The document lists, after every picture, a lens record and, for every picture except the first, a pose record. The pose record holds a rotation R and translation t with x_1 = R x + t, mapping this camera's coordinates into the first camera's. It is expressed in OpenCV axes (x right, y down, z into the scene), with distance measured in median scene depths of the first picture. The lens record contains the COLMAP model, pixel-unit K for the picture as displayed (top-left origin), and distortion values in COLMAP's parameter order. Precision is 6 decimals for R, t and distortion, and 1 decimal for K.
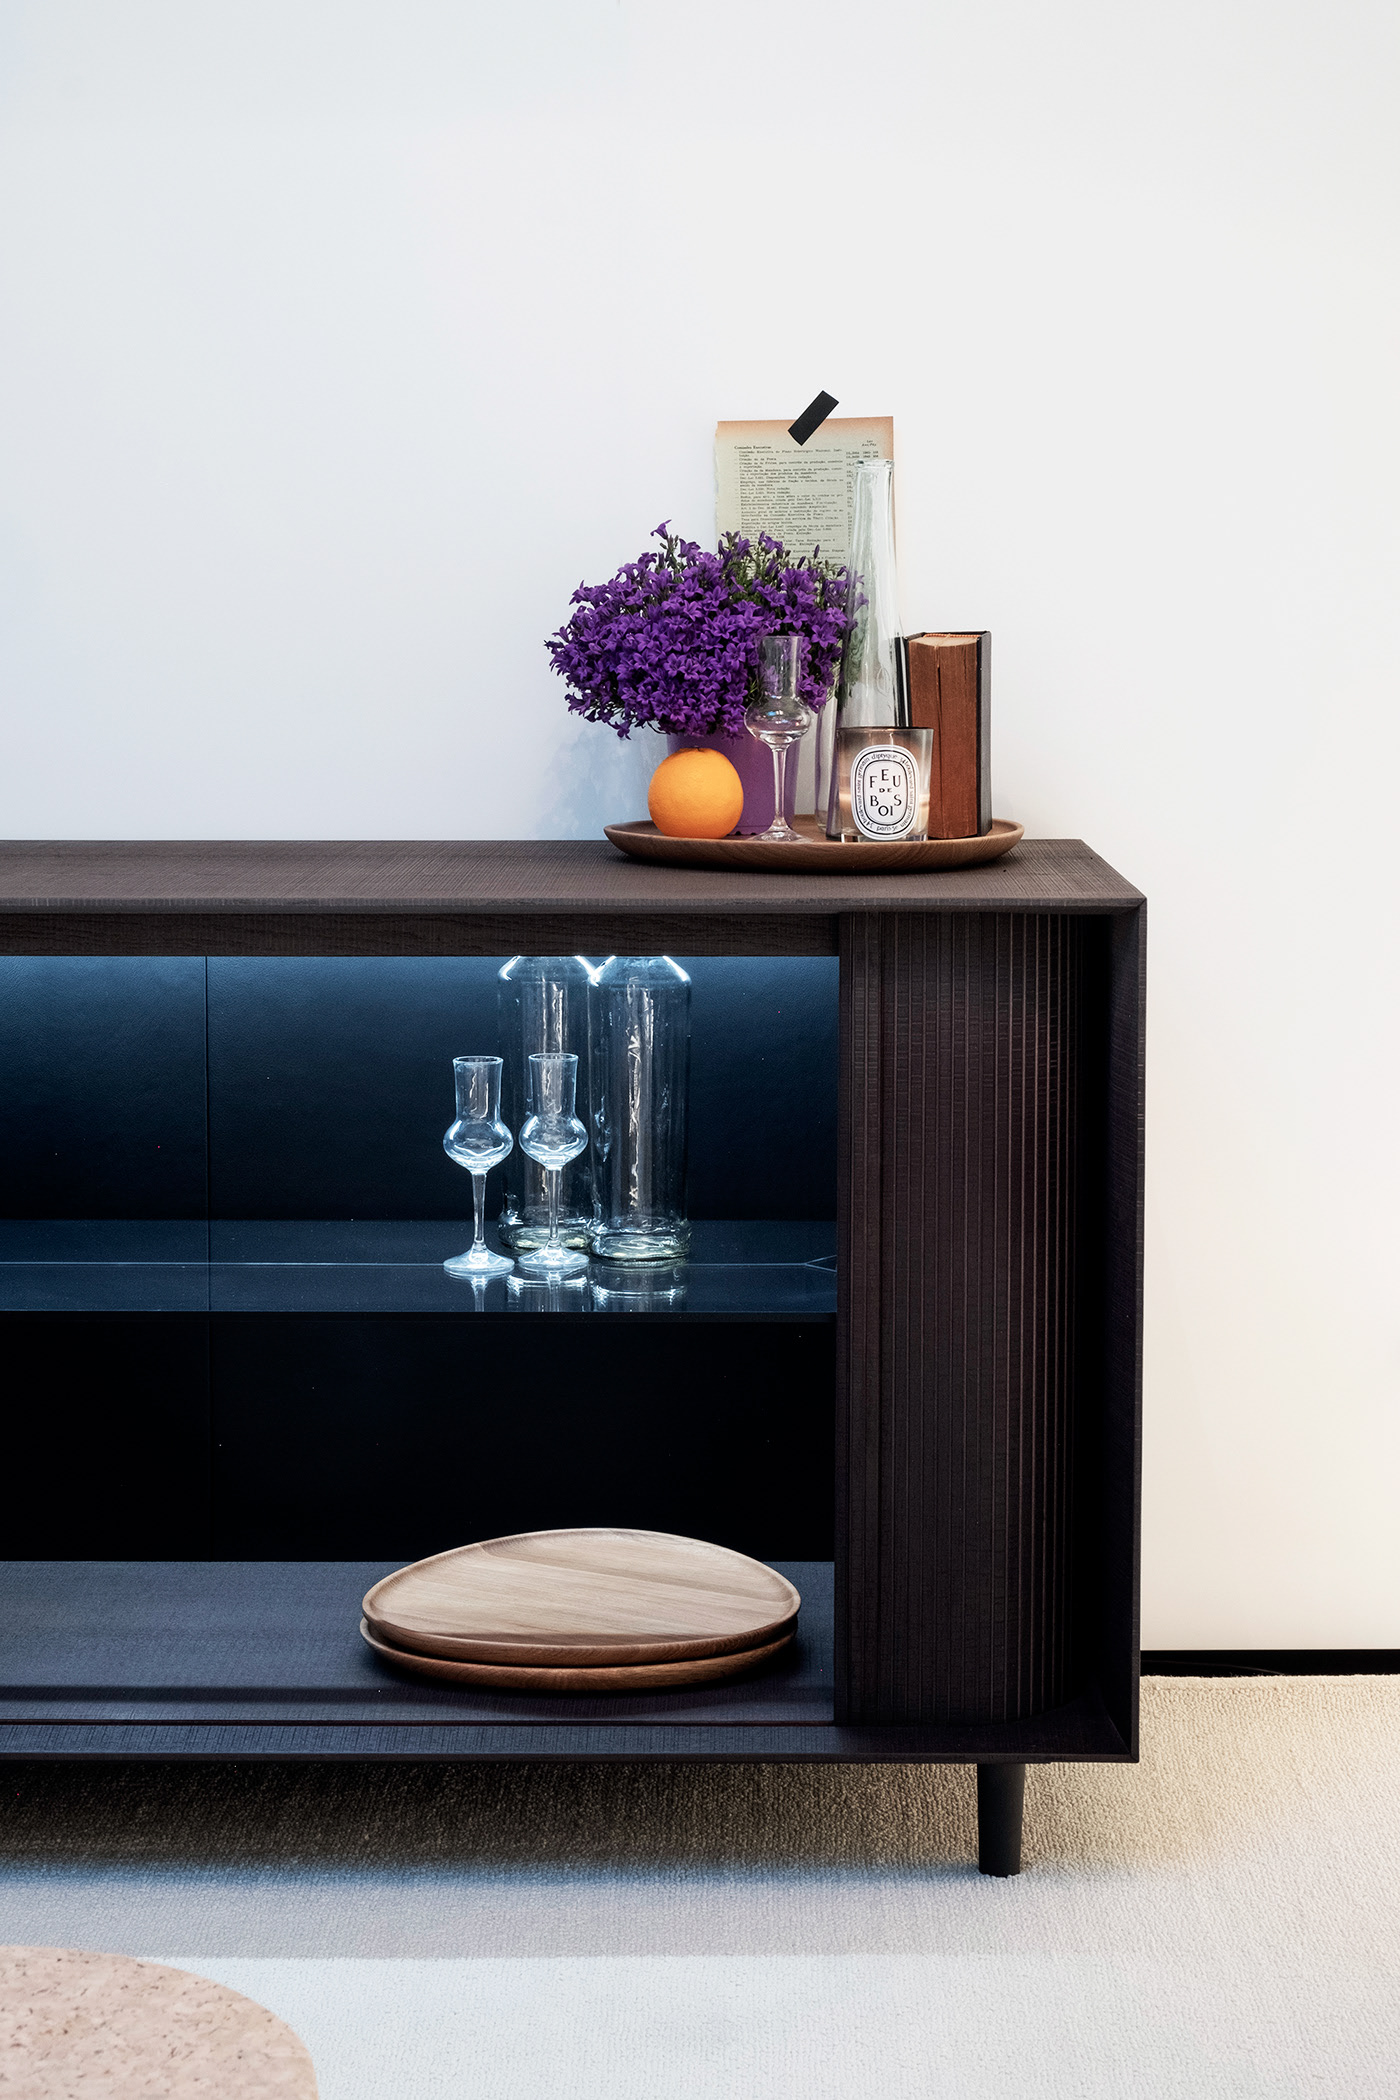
lens RADIAL K [[3833.4, 0, 512.3], [0, 3833.4, 1048.1], [0, 0, 1]] dist [-0.014499, 0.035411]
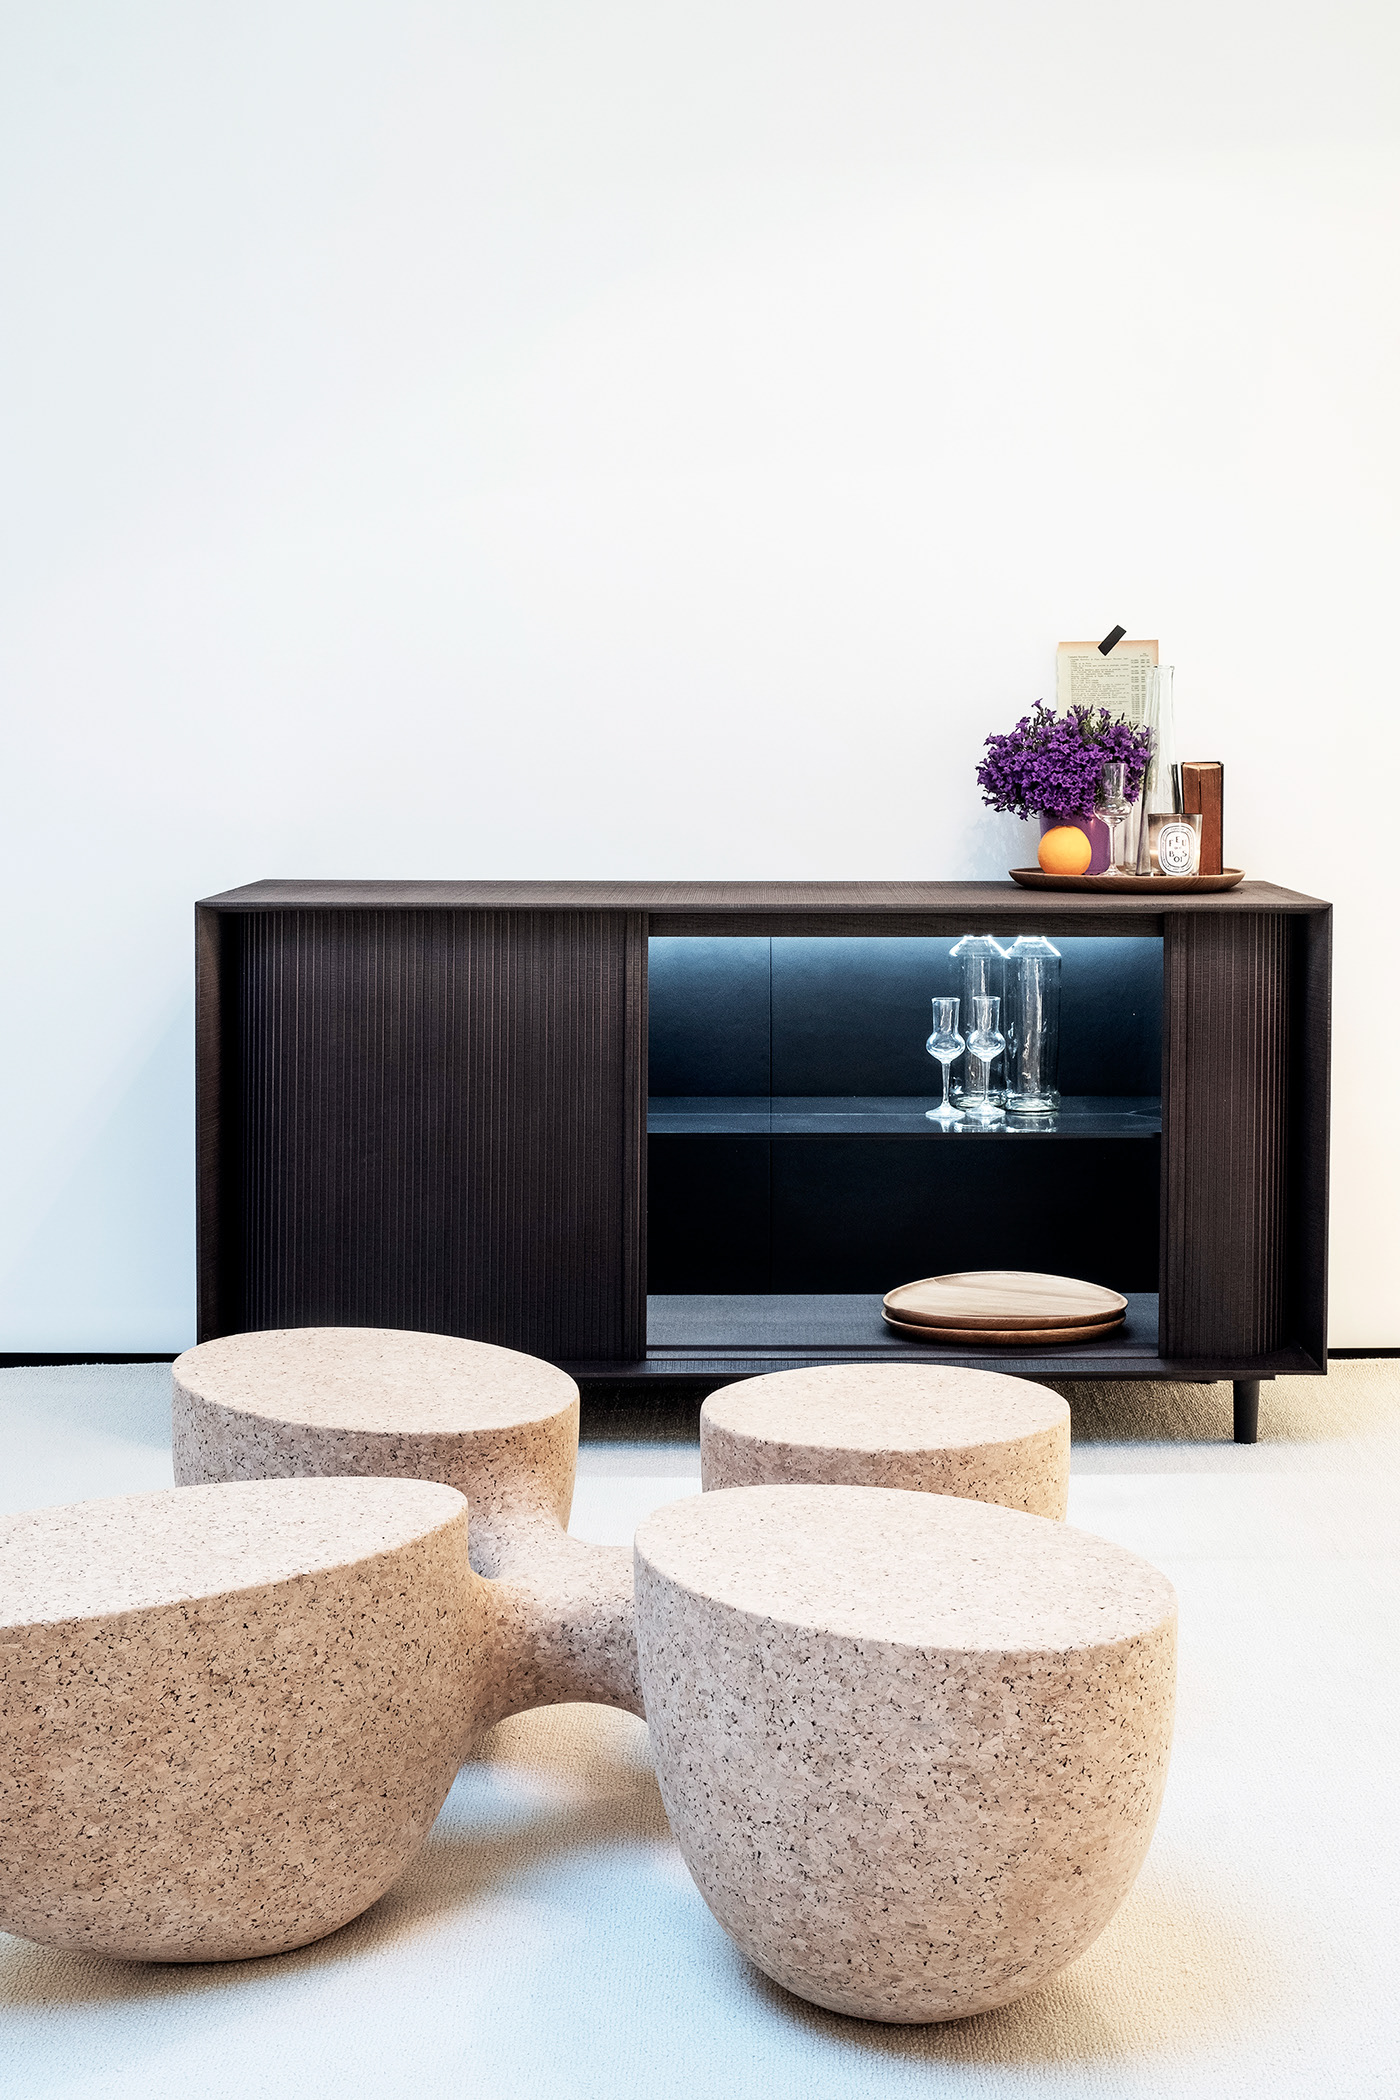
lens RADIAL K [[2920.1, 0, 700.0], [0, 2920.1, 1050.0], [0, 0, 1]] dist [-0.024364, -0.030381]
pose [[0.999664, -0.001409, 0.025894, -0.158695], [0.001767, 0.999903, -0.013796, 0.045294], [-0.025873, 0.013837, 0.999569, -0.359696]]
